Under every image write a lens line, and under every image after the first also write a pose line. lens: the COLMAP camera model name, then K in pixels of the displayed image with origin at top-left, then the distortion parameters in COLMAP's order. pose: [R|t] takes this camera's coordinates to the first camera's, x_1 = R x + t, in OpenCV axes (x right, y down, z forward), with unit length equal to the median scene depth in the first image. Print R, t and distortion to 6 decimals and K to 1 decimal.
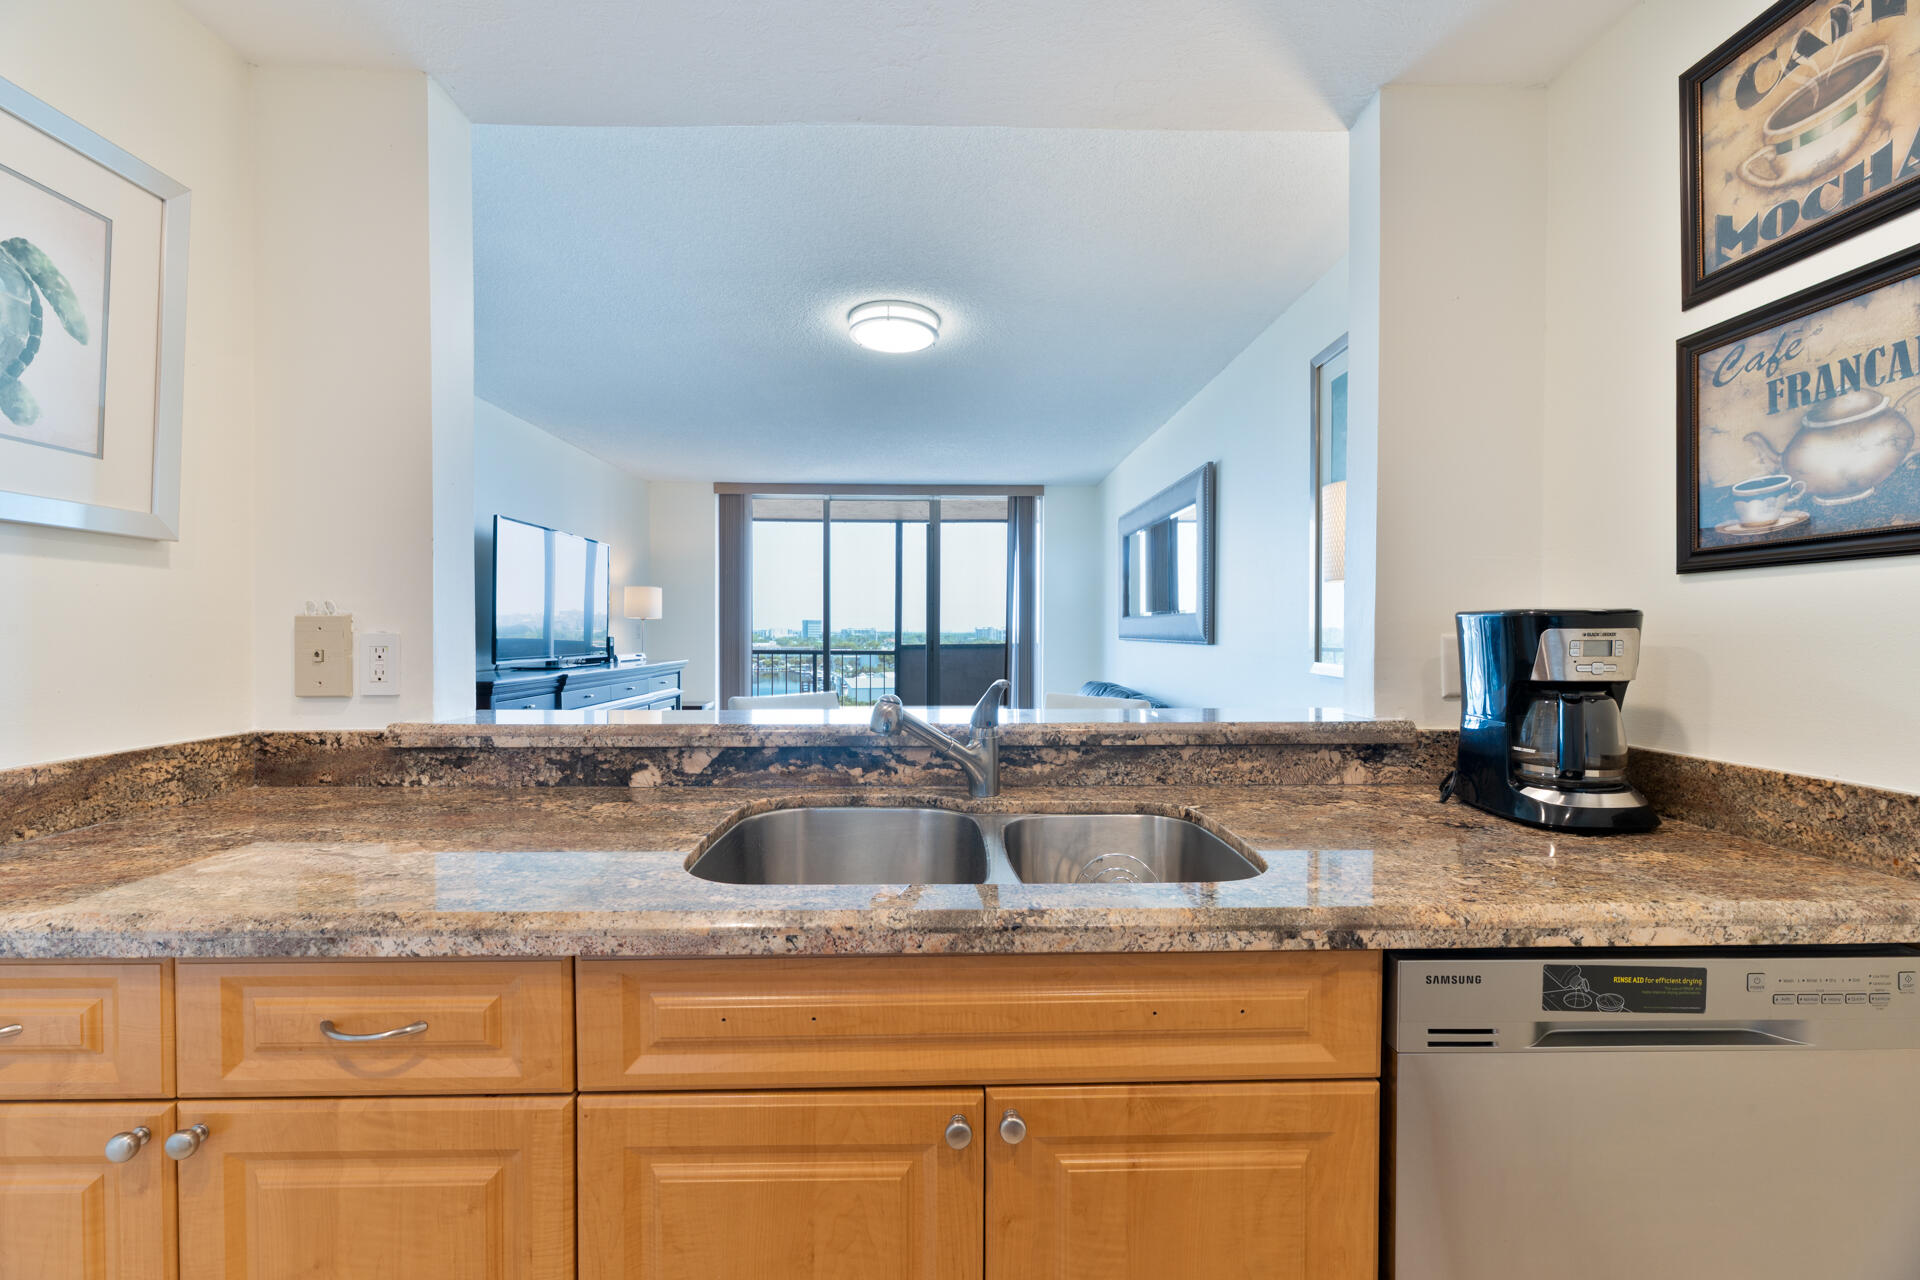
lens RADIAL K [[767.8, 0, 953.7], [0, 767.8, 638.1], [0, 0, 1]] dist [0.001103, -0.000289]
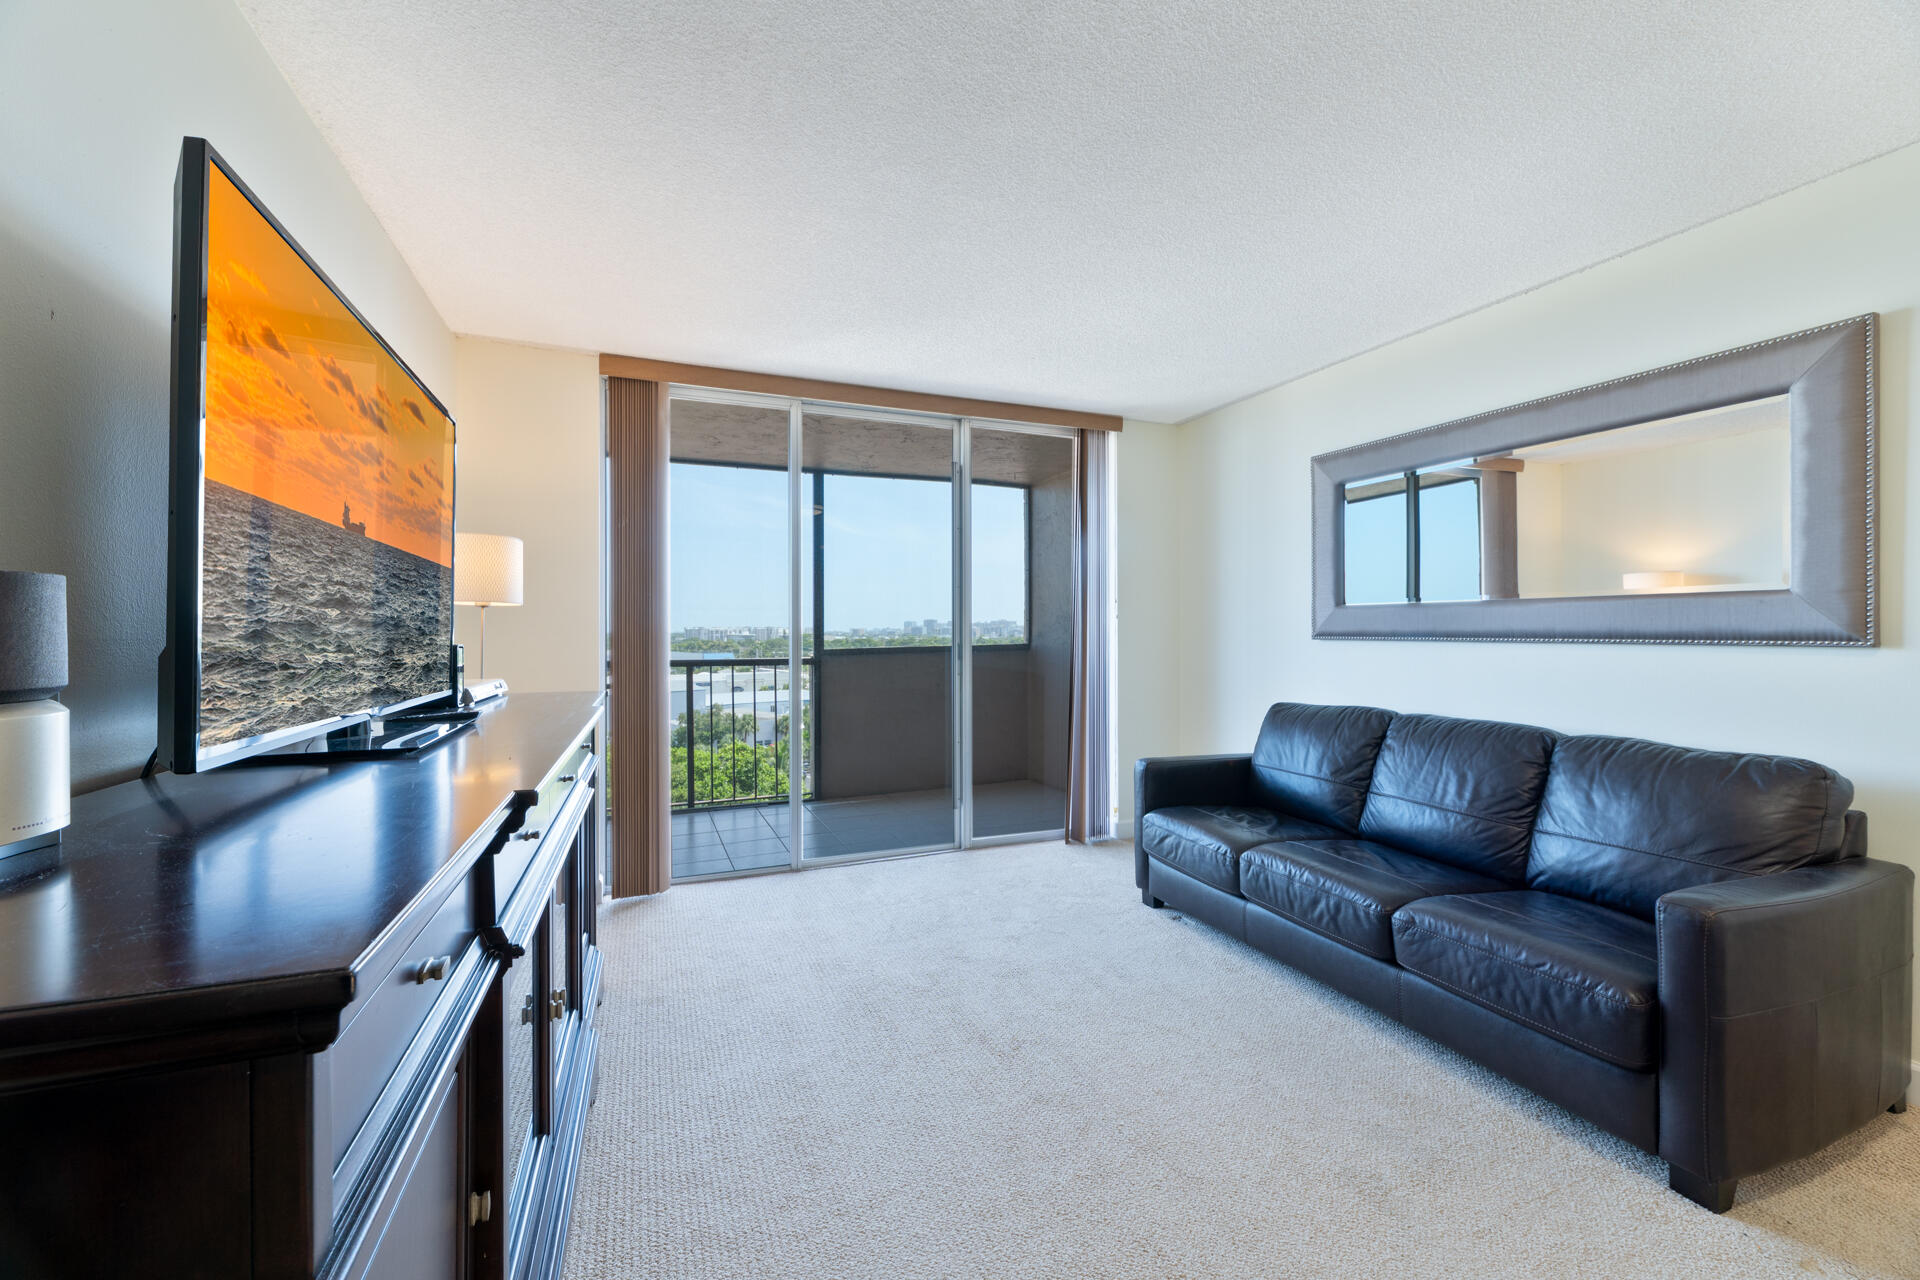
lens RADIAL K [[767.8, 0, 953.7], [0, 767.8, 638.1], [0, 0, 1]] dist [0.001103, -0.000289]
pose [[0.935941, -0.007739, 0.352072, -1.233987], [0.007860, 0.999969, 0.001084, -0.009637], [-0.352070, 0.001753, 0.935972, 1.874114]]
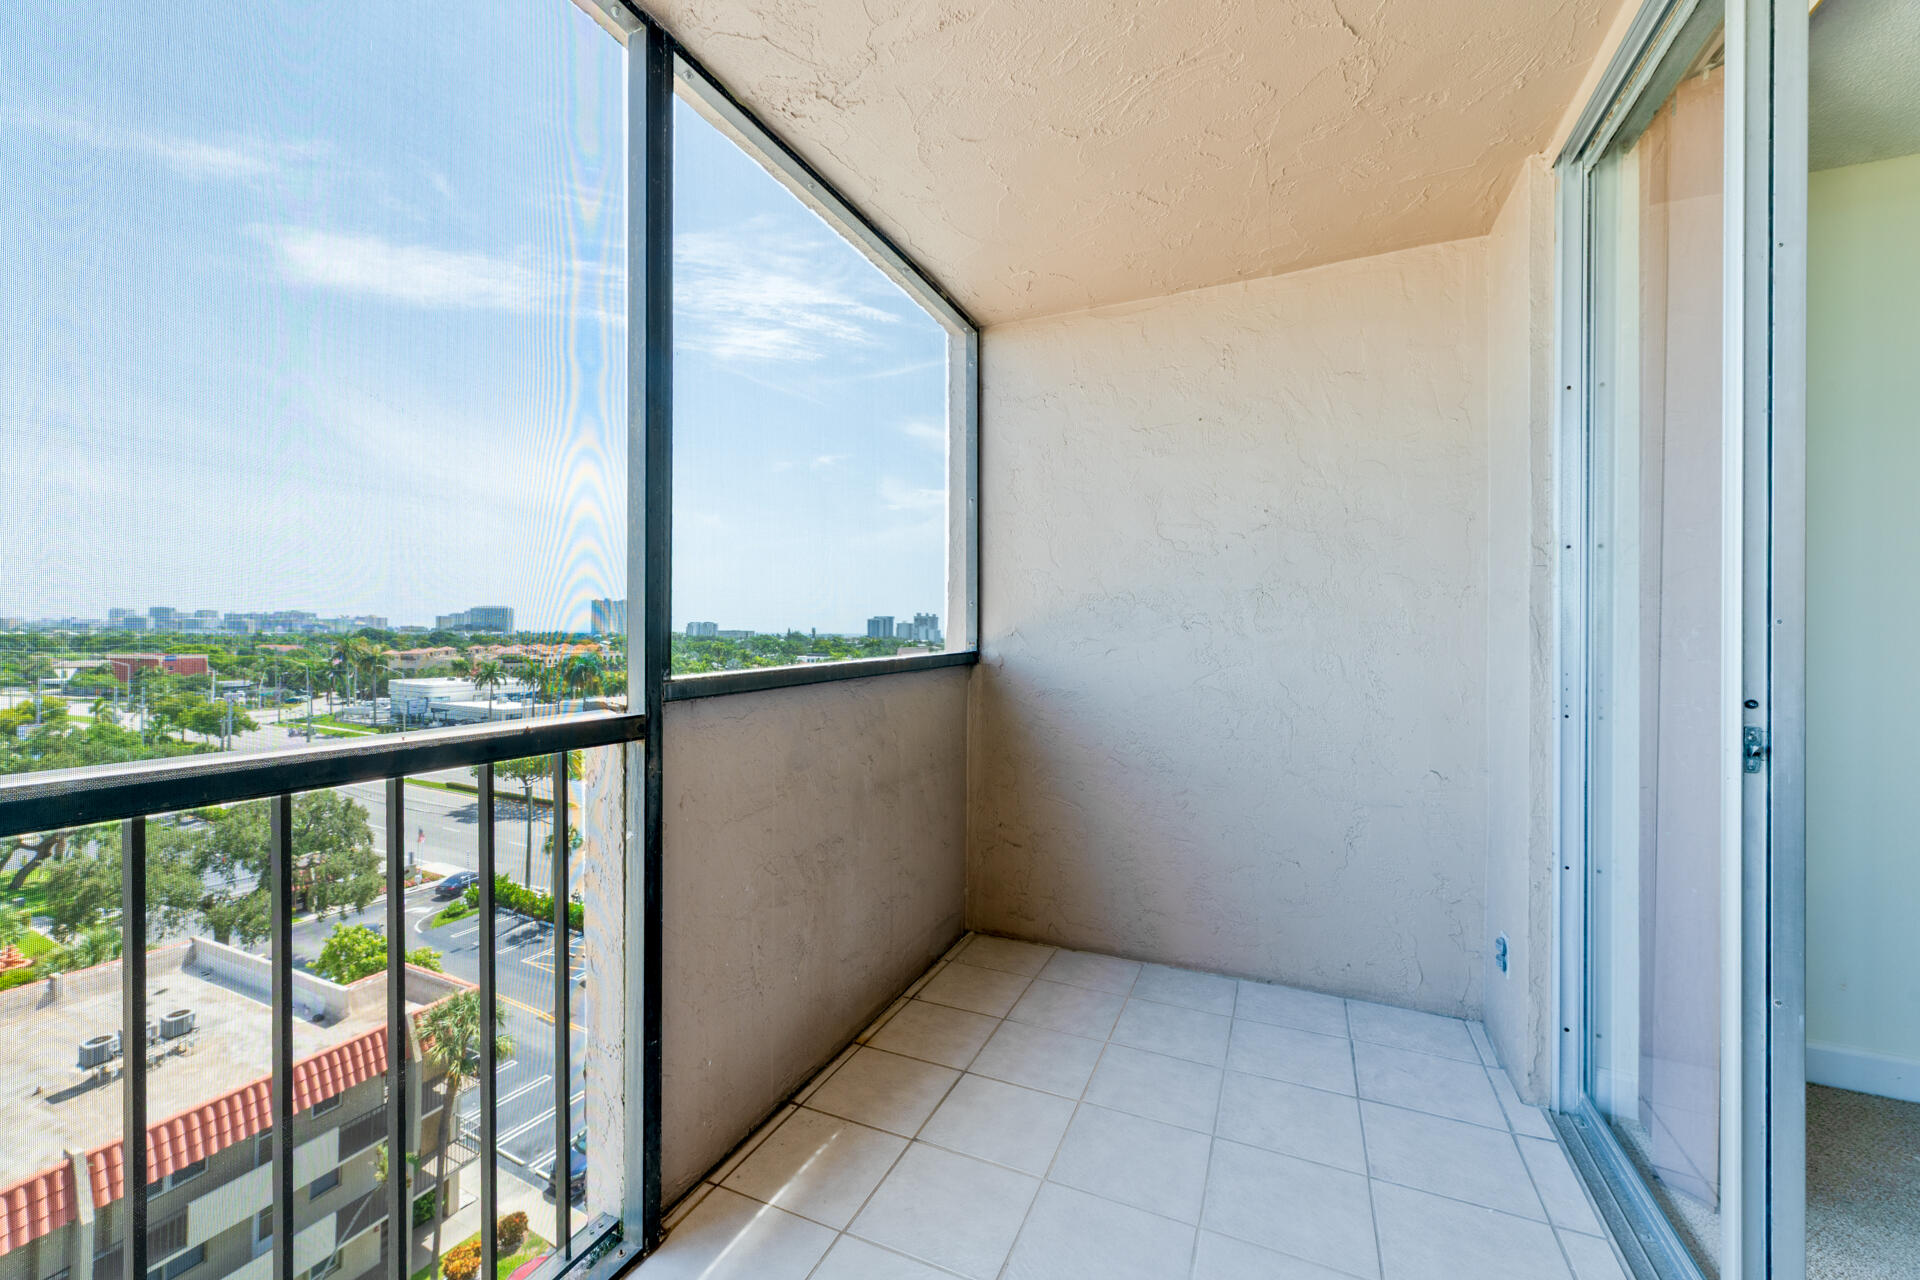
lens RADIAL K [[767.8, 0, 953.7], [0, 767.8, 638.1], [0, 0, 1]] dist [0.001103, -0.000289]
pose [[0.425682, -0.008212, 0.904836, -1.297310], [0.001482, 0.999964, 0.008378, -0.024082], [-0.904872, -0.002225, 0.425678, 5.195840]]
